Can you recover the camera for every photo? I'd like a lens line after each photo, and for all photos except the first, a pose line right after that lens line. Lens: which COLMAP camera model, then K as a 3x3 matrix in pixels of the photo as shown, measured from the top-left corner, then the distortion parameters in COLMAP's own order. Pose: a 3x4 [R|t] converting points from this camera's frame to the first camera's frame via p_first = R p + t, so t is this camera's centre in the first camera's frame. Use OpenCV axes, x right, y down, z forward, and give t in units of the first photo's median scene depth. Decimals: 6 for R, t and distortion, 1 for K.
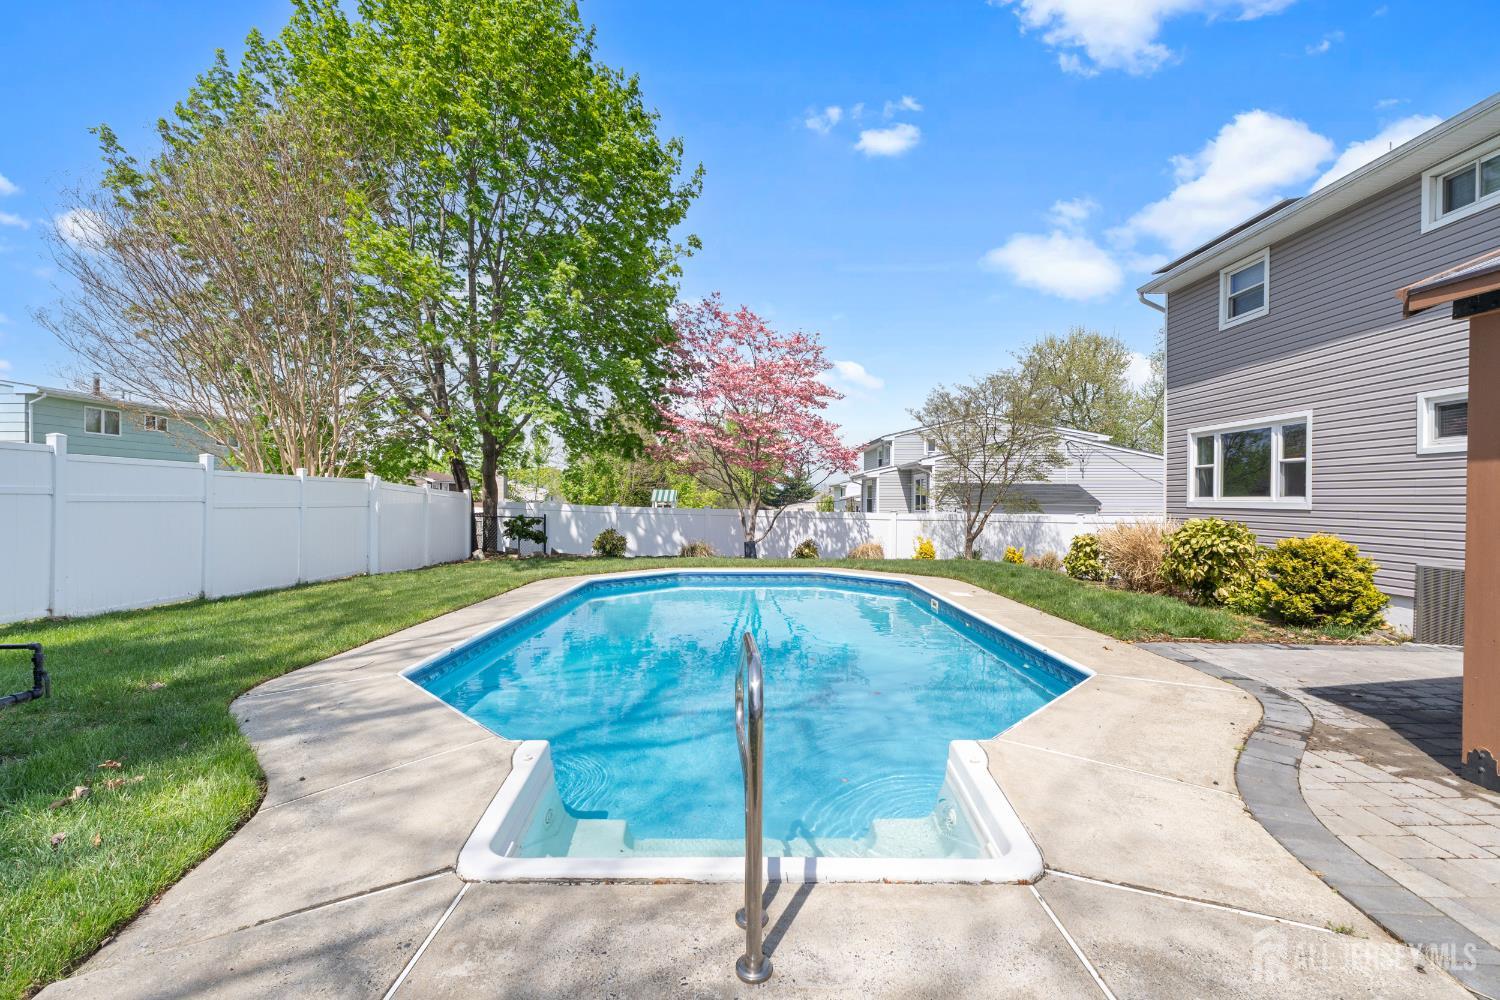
lens RADIAL K [[636.6, 0, 753.0], [0, 636.6, 502.4], [0, 0, 1]] dist [0.006673, 0.000110]
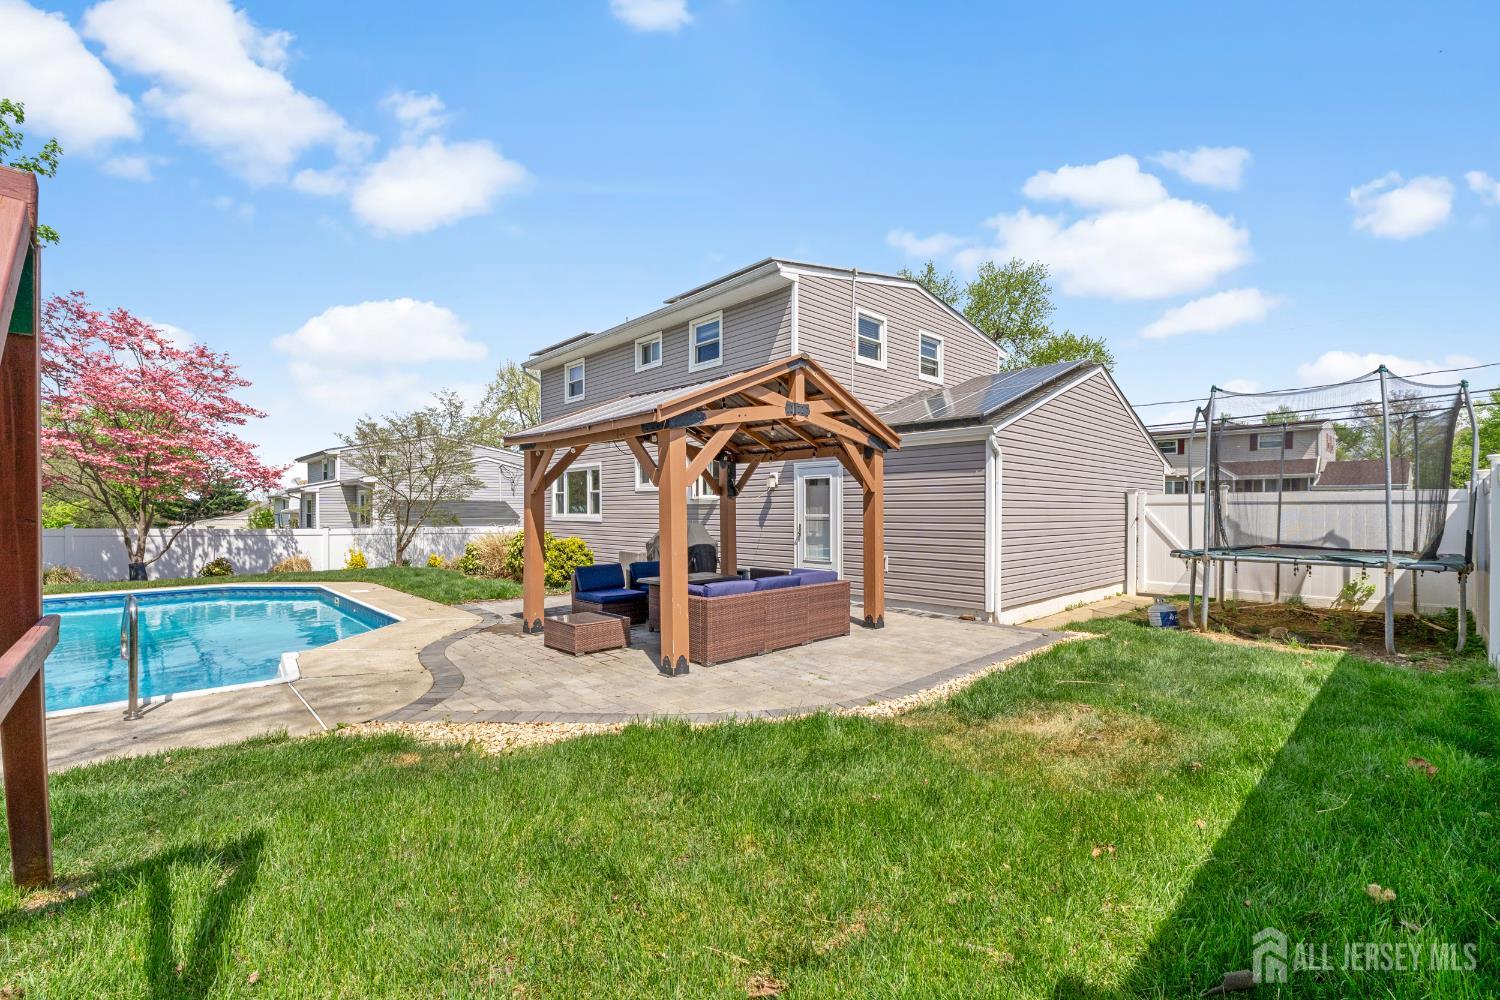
lens RADIAL K [[641.0, 0, 742.8], [0, 641.0, 515.4], [0, 0, 1]] dist [0.013062, 0.000181]
pose [[0.735484, -0.010706, 0.677458, 0.007524], [0.007723, 0.999943, 0.007417, -0.013303], [-0.677498, -0.000223, 0.735524, -0.447487]]
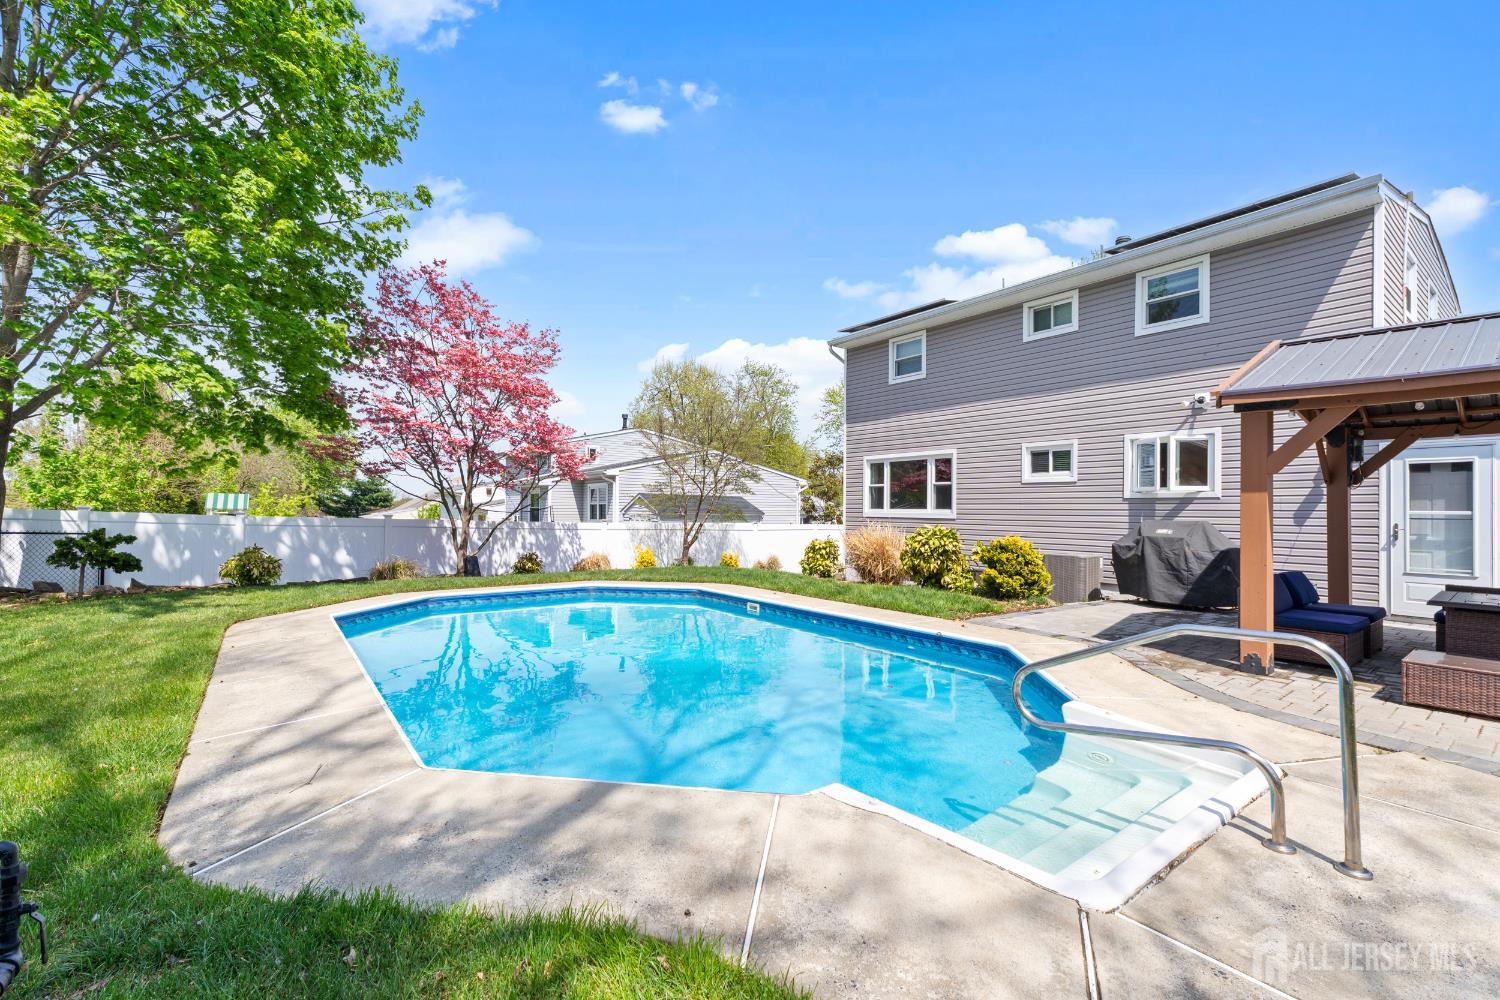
lens RADIAL K [[636.6, 0, 753.0], [0, 636.6, 502.4], [0, 0, 1]] dist [0.006673, 0.000110]
pose [[0.802254, 0.012621, 0.596849, -0.317134], [-0.004002, 0.999868, -0.015764, -0.000718], [-0.596969, 0.010258, 0.802199, 0.118647]]
